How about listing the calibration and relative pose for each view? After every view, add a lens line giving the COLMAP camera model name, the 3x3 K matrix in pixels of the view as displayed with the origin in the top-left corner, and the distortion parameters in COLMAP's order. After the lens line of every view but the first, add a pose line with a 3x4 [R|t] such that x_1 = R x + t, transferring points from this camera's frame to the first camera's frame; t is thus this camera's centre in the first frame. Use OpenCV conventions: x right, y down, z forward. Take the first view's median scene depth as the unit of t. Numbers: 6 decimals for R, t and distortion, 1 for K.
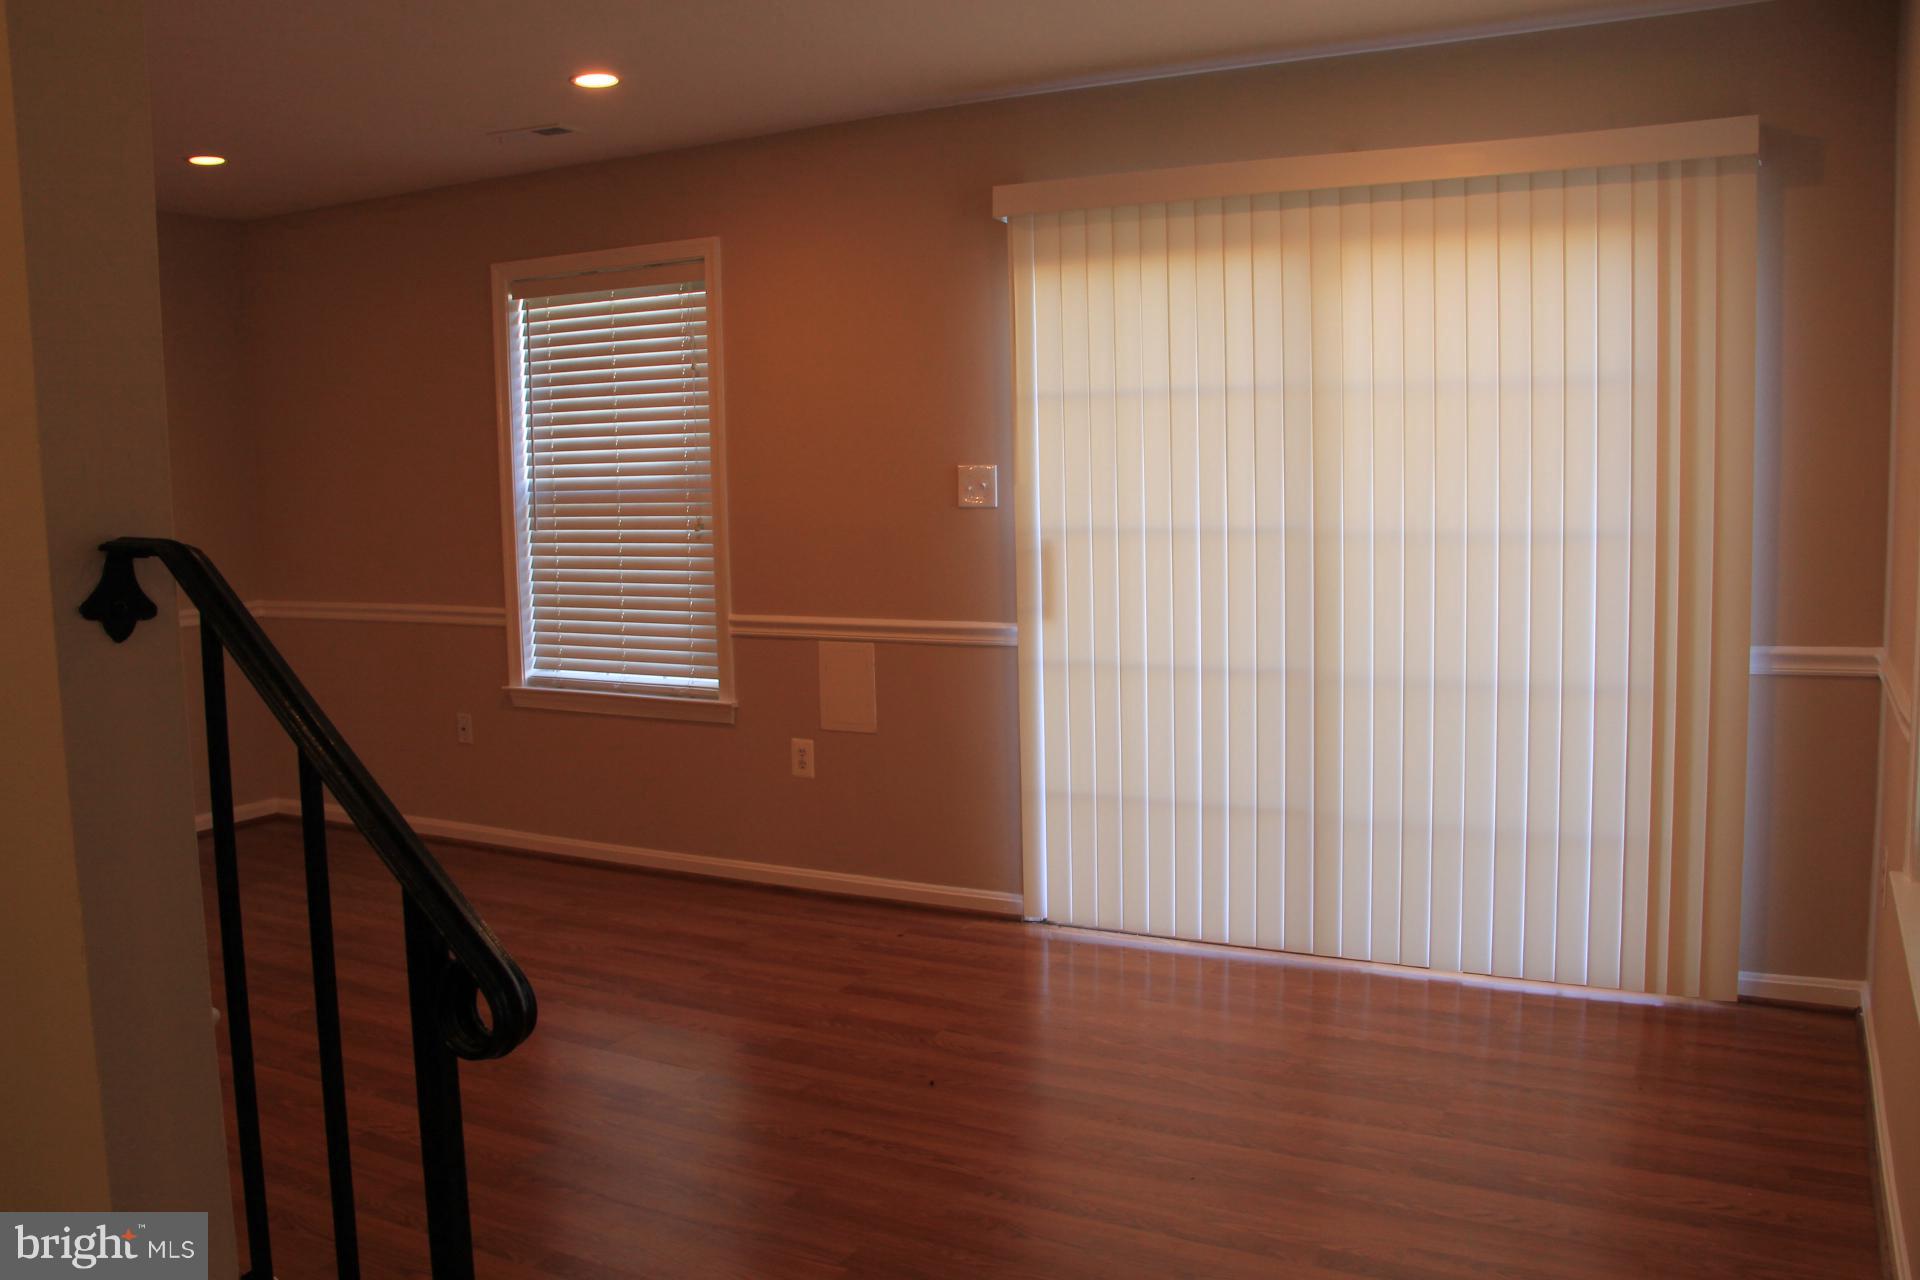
lens RADIAL K [[1582.8, 0, 954.5], [0, 1582.8, 633.2], [0, 0, 1]] dist [-0.174064, 0.121409]
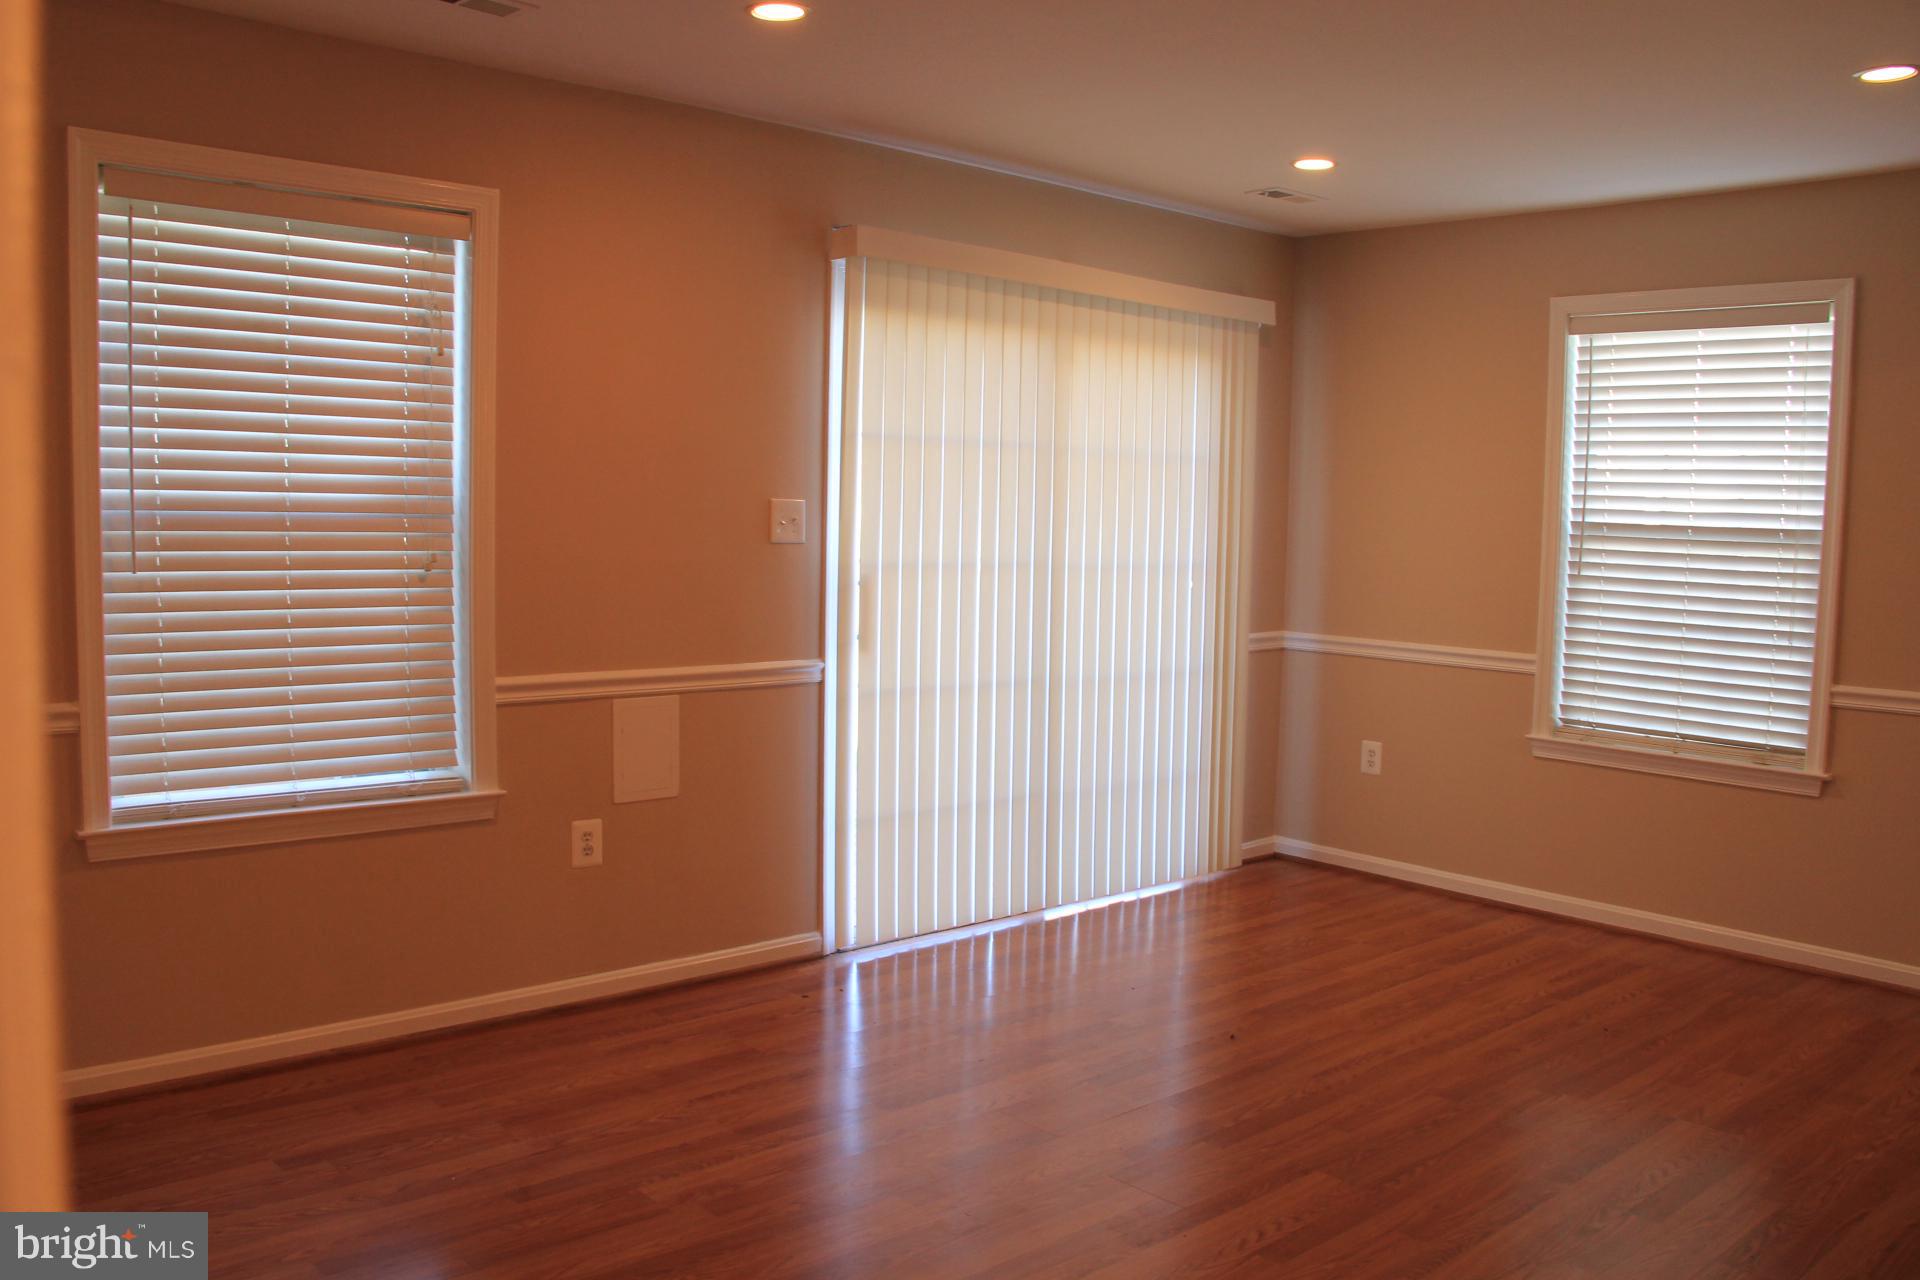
lens RADIAL K [[1582.8, 0, 957.6], [0, 1582.8, 637.1], [0, 0, 1]] dist [-0.174064, 0.121409]
pose [[0.333695, -0.050226, 0.941342, -0.862689], [0.064268, 0.997468, 0.030439, -0.044505], [-0.940488, 0.050340, 0.336078, 0.578587]]
